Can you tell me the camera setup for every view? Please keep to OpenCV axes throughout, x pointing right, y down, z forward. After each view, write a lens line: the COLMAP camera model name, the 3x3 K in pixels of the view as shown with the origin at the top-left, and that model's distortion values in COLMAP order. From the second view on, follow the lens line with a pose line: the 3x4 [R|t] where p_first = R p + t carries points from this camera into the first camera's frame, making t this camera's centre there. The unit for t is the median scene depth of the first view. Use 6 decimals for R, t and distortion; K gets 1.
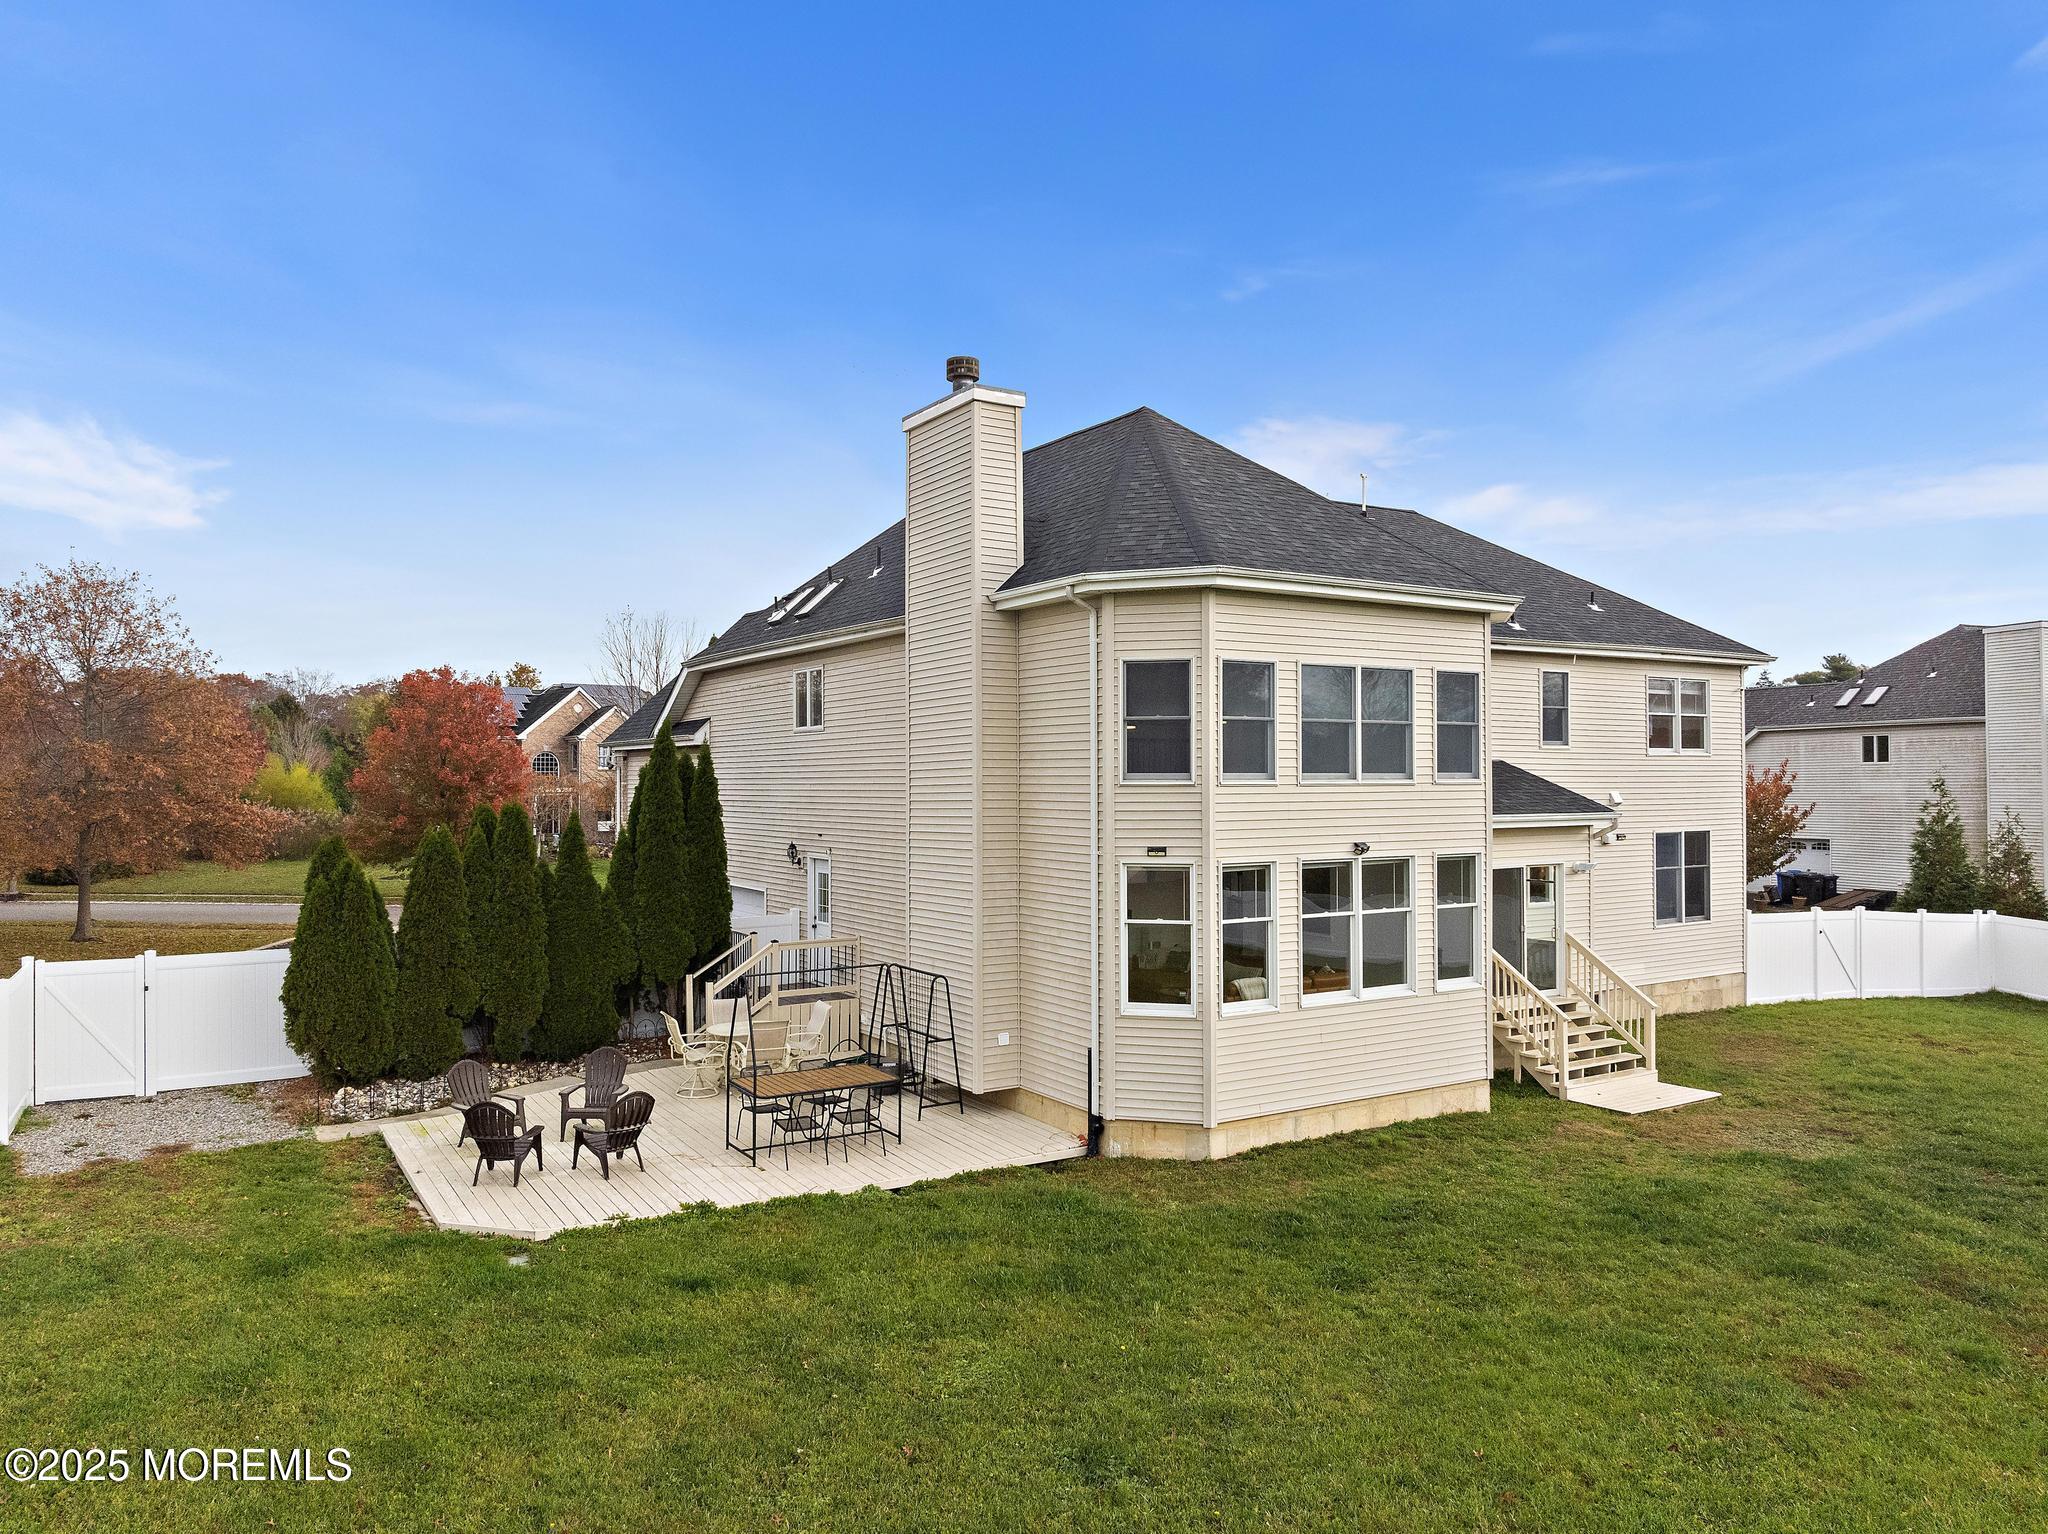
lens RADIAL K [[1458.5, 0, 1031.1], [0, 1458.5, 757.6], [0, 0, 1]] dist [-0.027326, -0.028257]
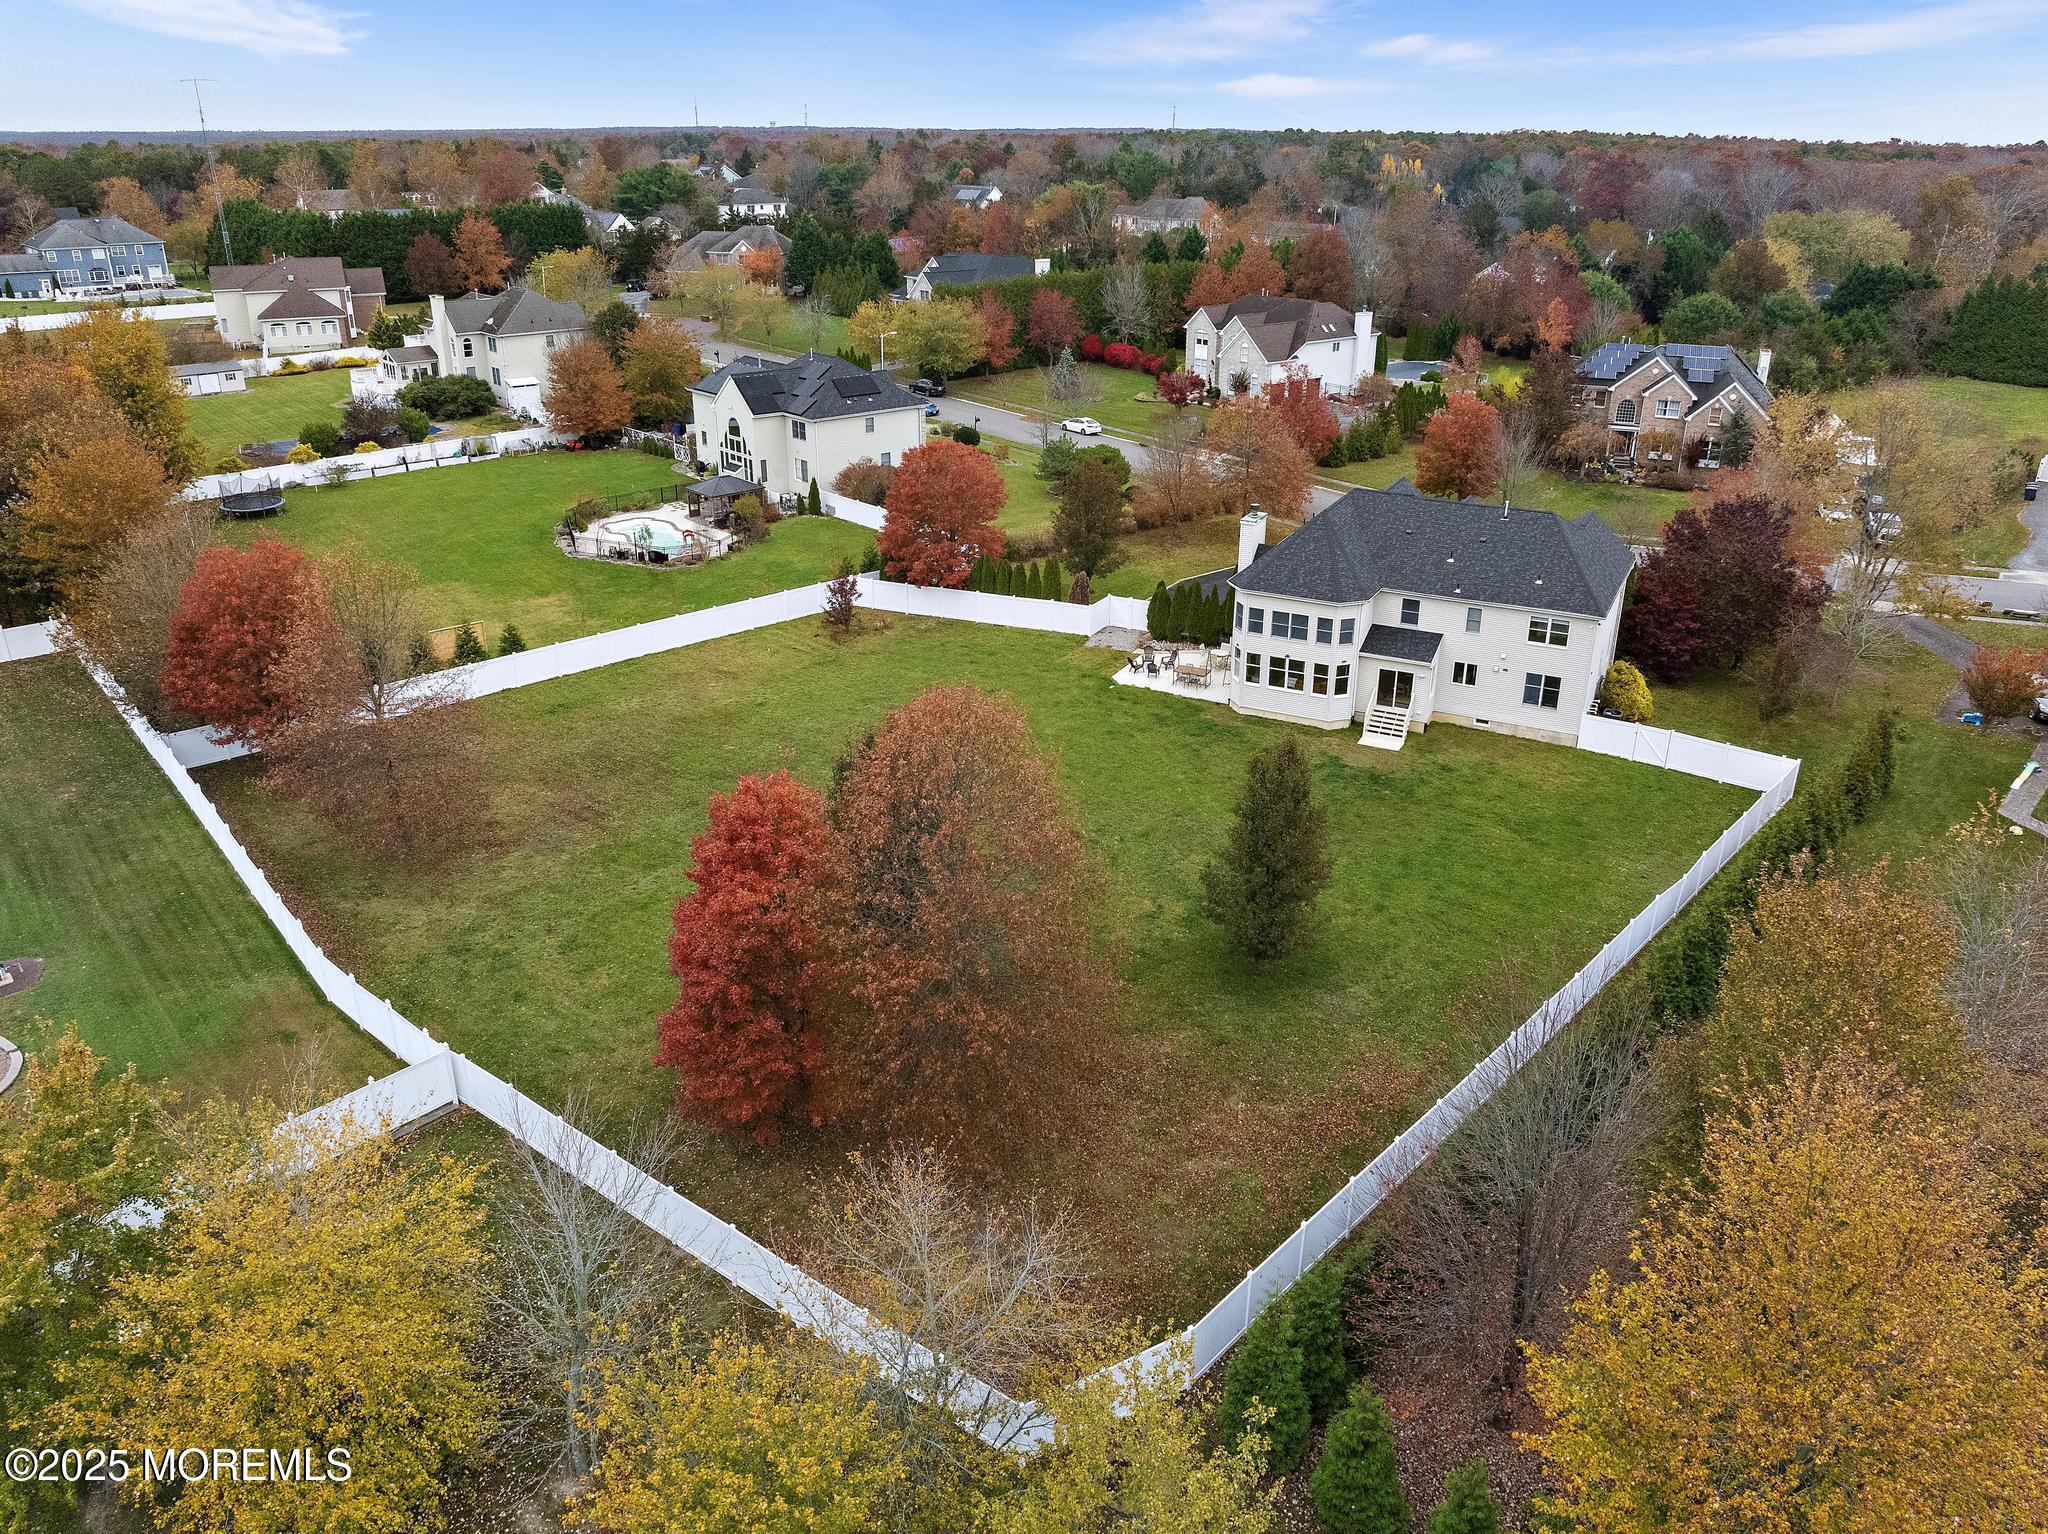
lens RADIAL K [[1433.4, 0, 1033.7], [0, 1433.4, 764.2], [0, 0, 1]] dist [-0.023000, -0.022048]
pose [[0.513514, 0.341895, -0.787027, 2.990162], [0.009659, 0.914832, 0.403718, -1.230881], [0.858027, -0.214917, 0.466477, -1.472285]]
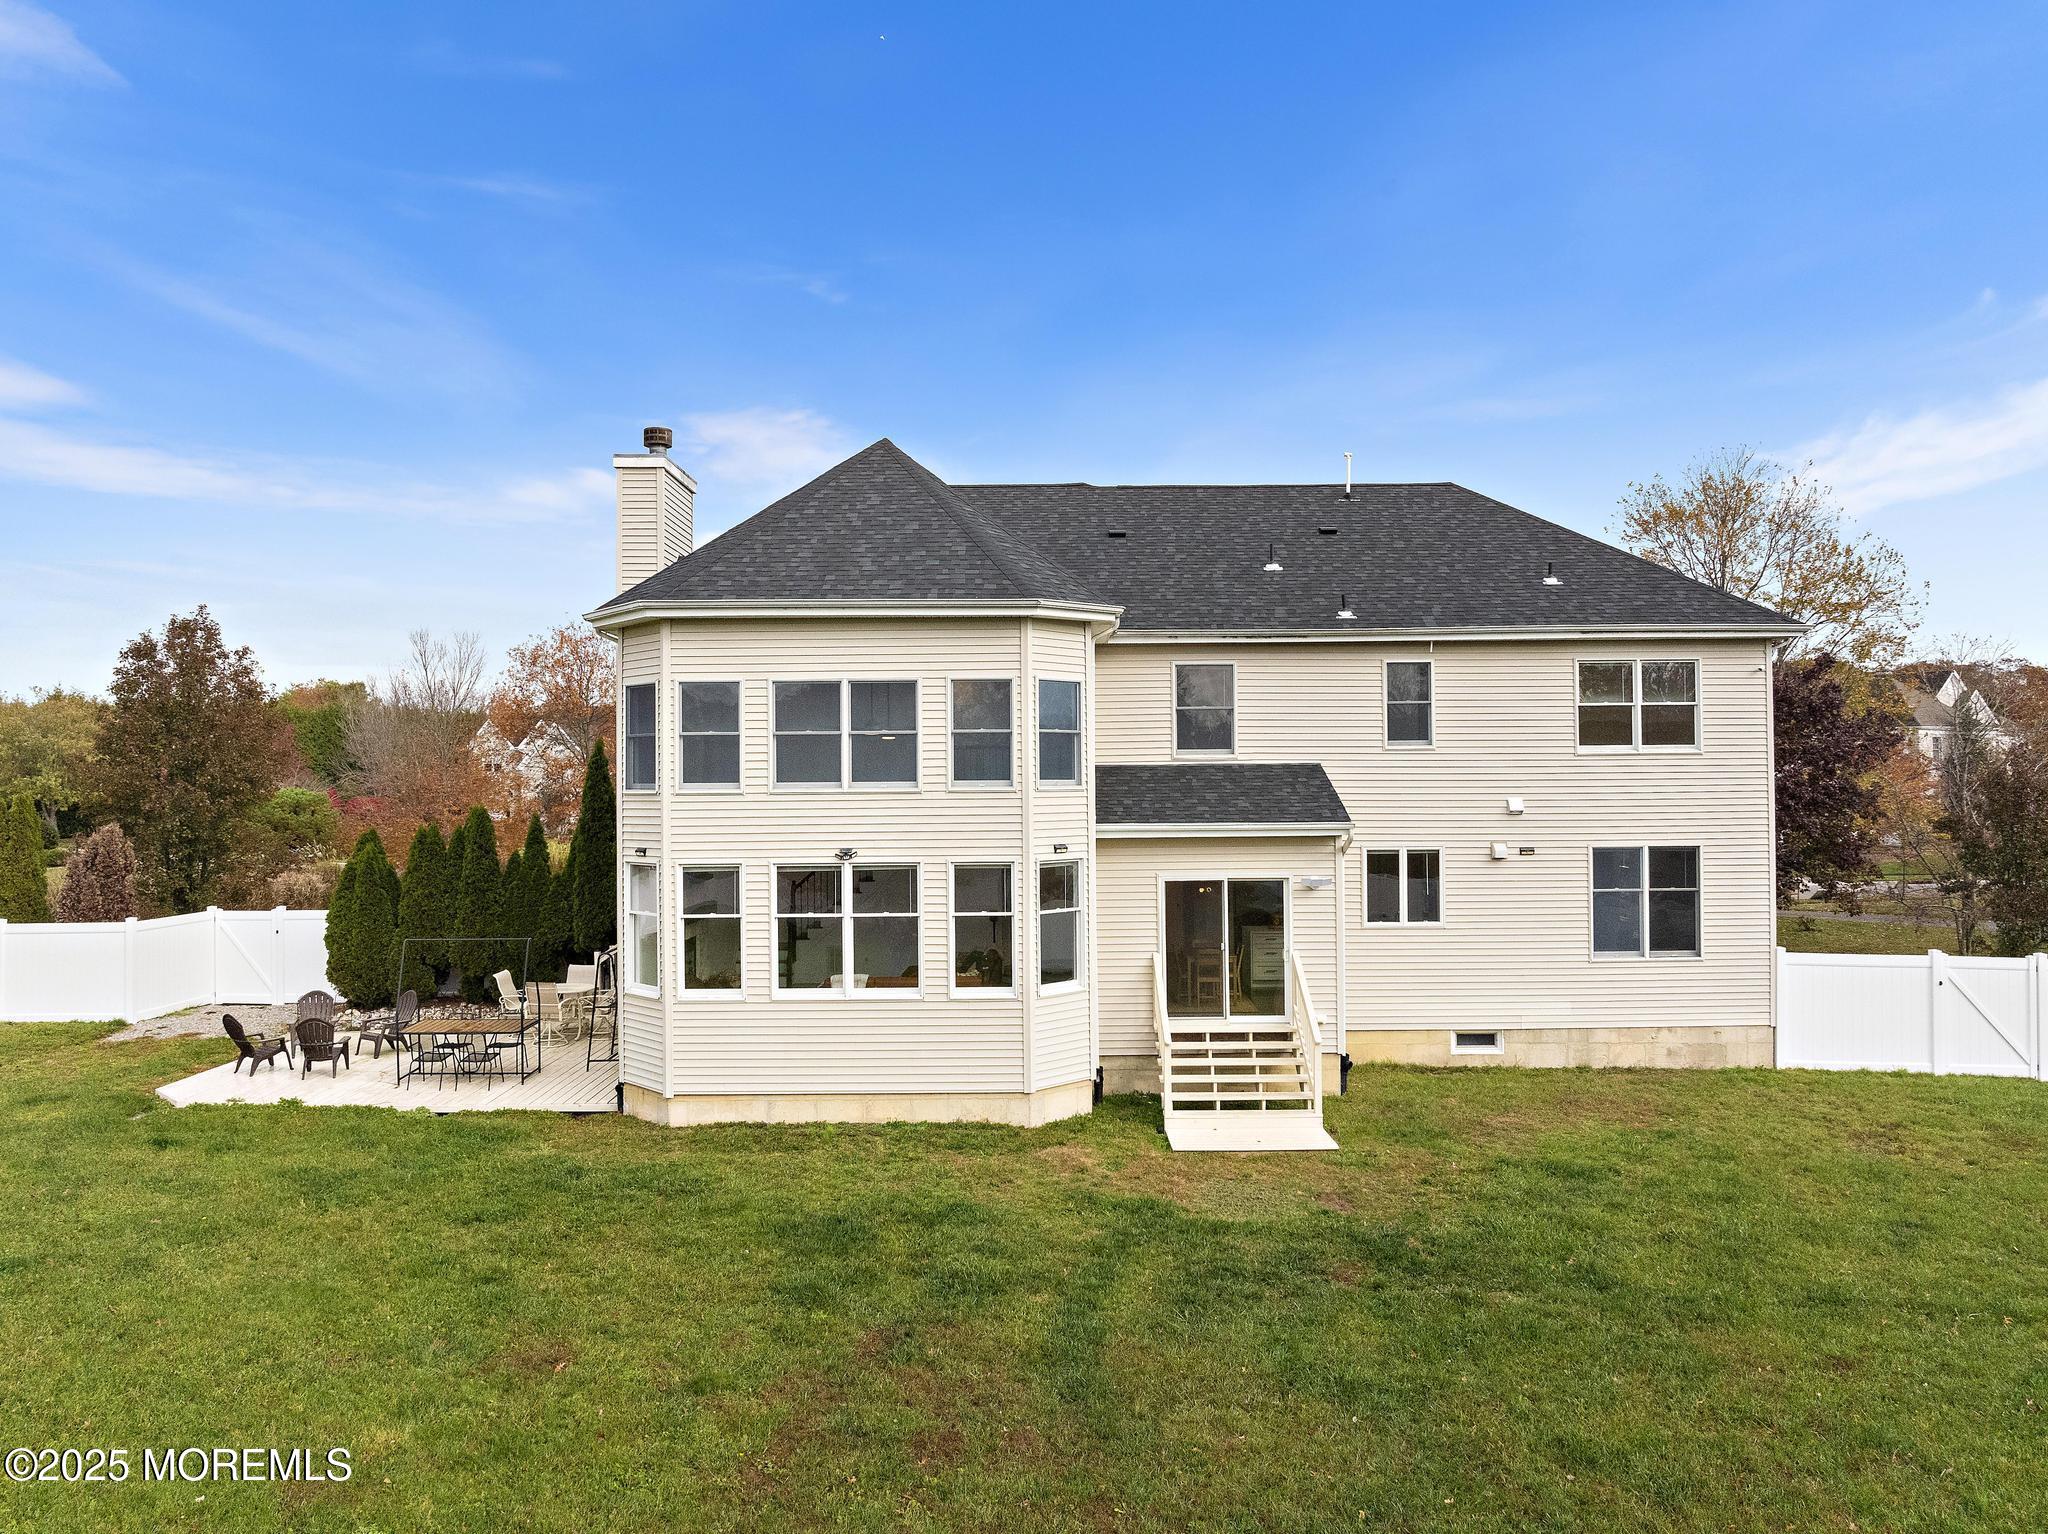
lens RADIAL K [[1433.4, 0, 1033.7], [0, 1433.4, 764.2], [0, 0, 1]] dist [-0.023000, -0.022048]
pose [[0.846347, -0.011634, -0.532505, 0.859028], [0.013436, 0.999910, -0.000492, 0.000352], [0.532463, -0.006738, 0.846426, 0.192367]]
